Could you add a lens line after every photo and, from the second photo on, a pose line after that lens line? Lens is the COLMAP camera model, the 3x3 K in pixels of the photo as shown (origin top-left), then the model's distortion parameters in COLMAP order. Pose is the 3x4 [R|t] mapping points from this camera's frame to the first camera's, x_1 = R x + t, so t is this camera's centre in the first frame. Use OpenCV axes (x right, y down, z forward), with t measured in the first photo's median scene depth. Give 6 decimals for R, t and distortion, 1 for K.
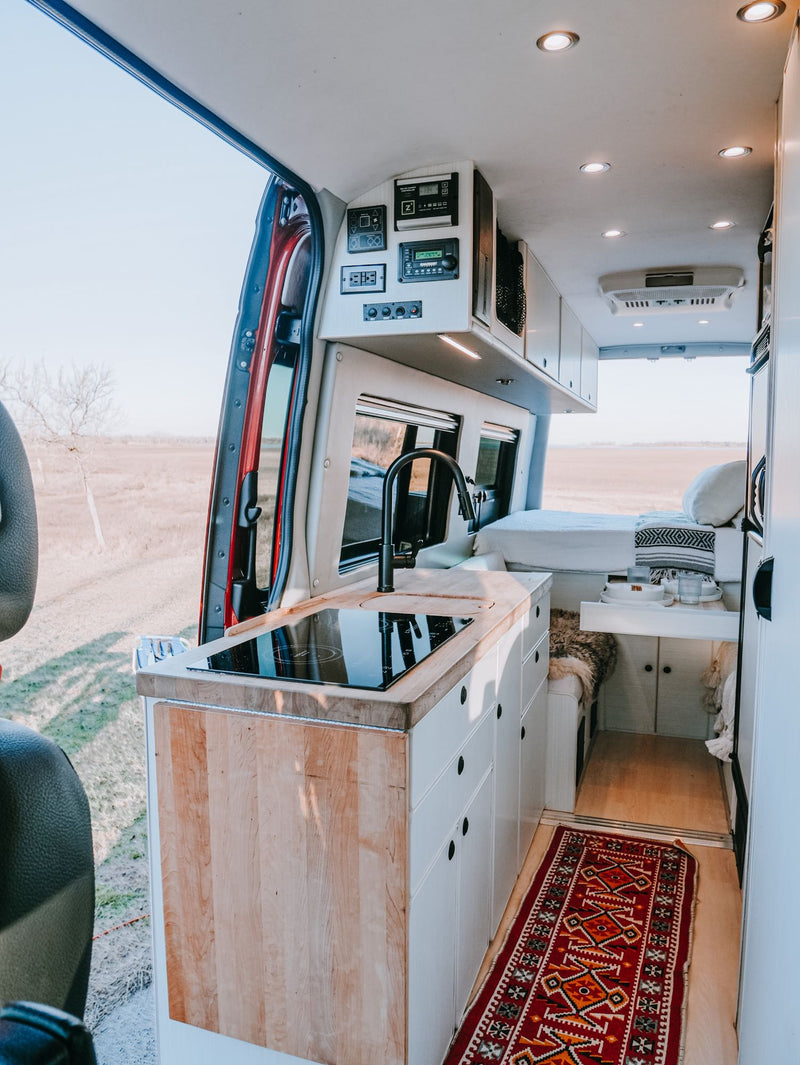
lens RADIAL K [[775.4, 0, 393.9], [0, 775.4, 526.4], [0, 0, 1]] dist [-0.069070, 0.006184]
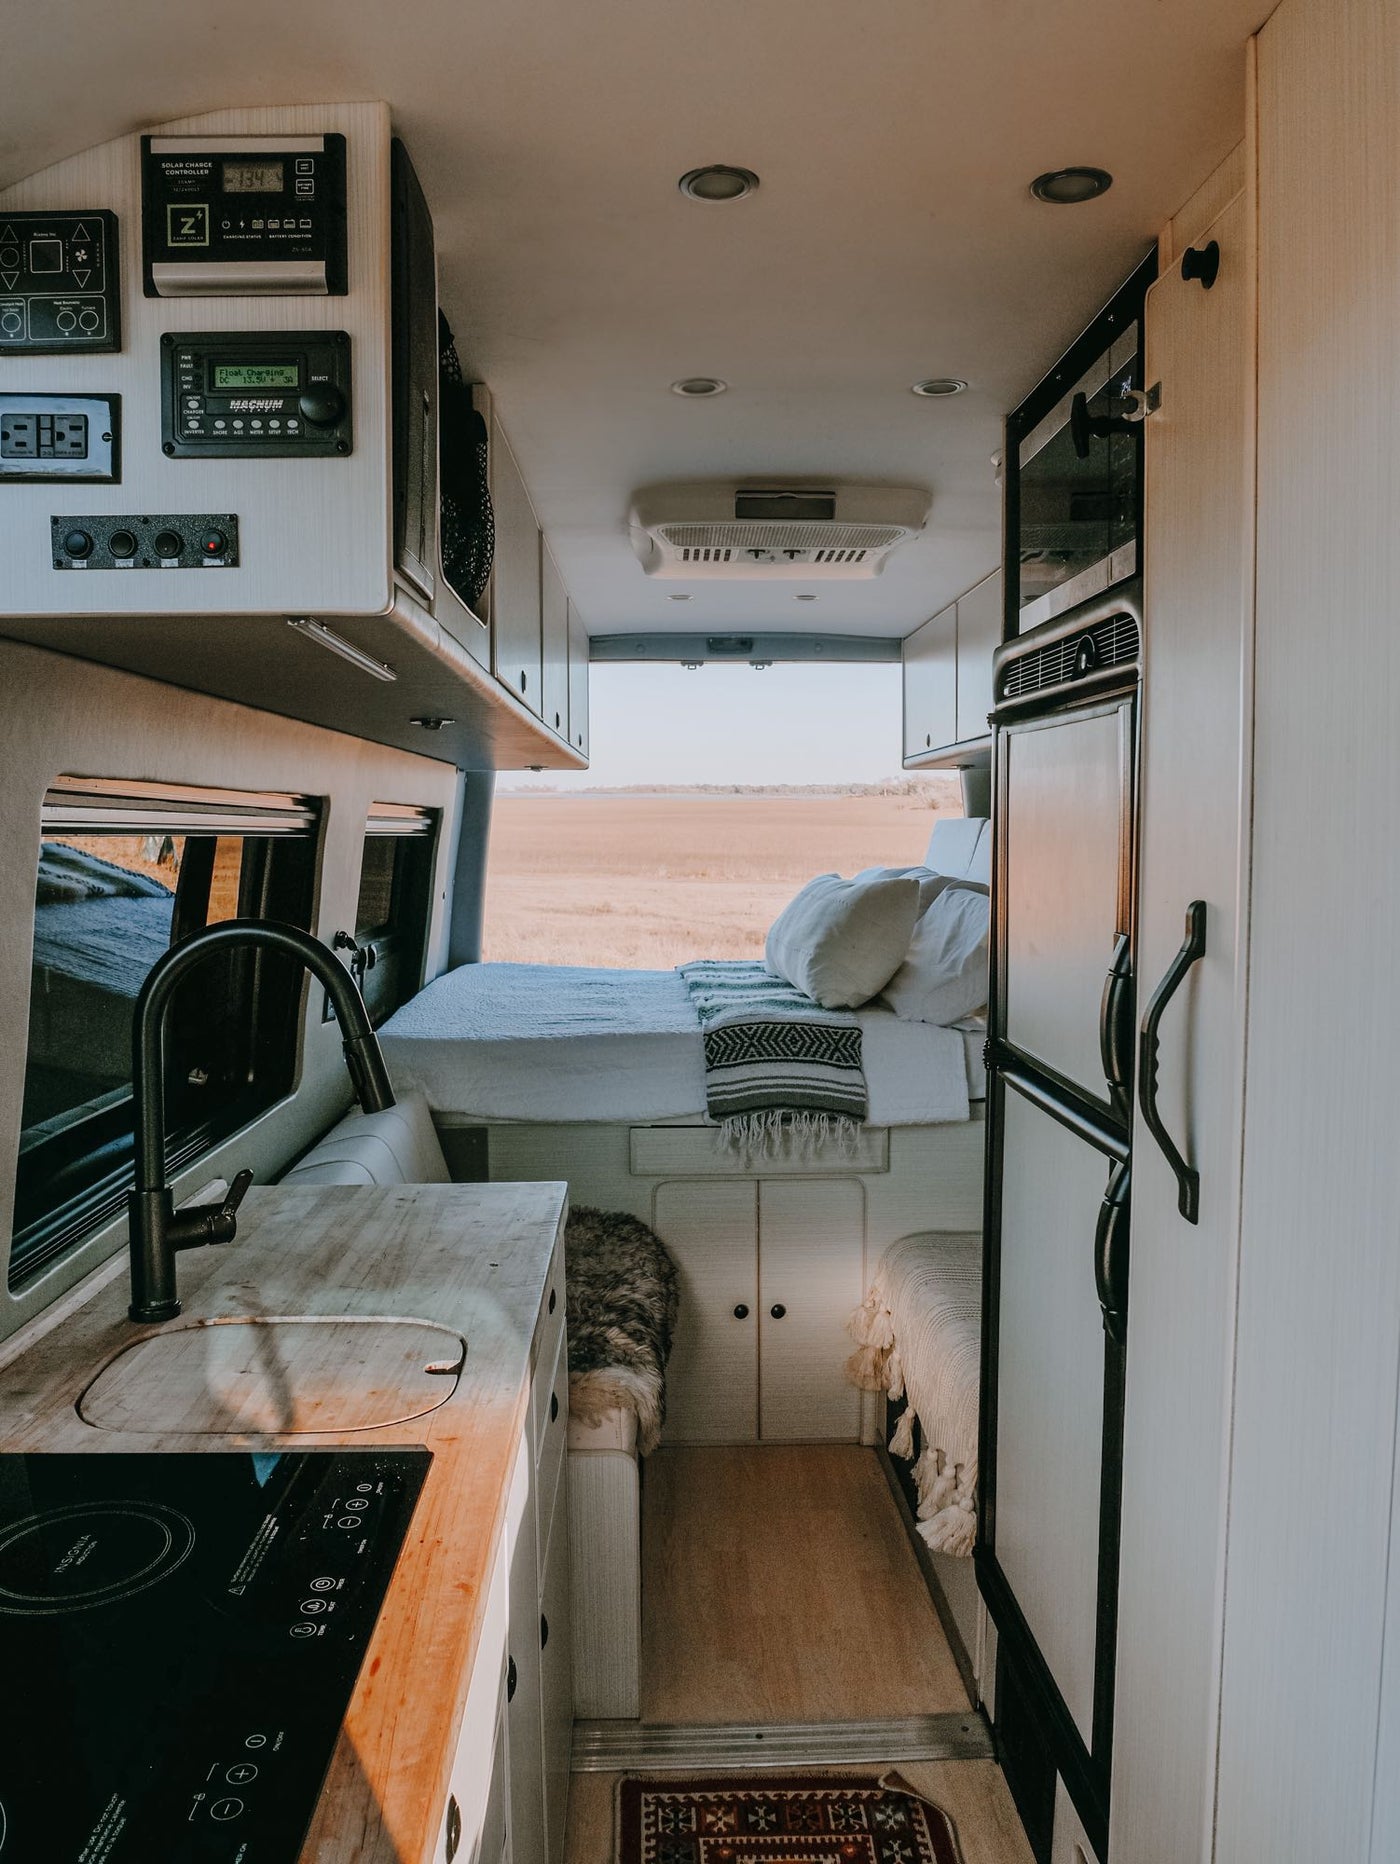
lens RADIAL K [[1357.2, 0, 695.0], [0, 1357.2, 945.6], [0, 0, 1]] dist [-0.069070, 0.006184]
pose [[0.927799, -0.043400, 0.370549, -0.001764], [0.039784, 0.999057, 0.017401, -0.090997], [-0.370954, -0.001402, 0.928650, 0.324622]]
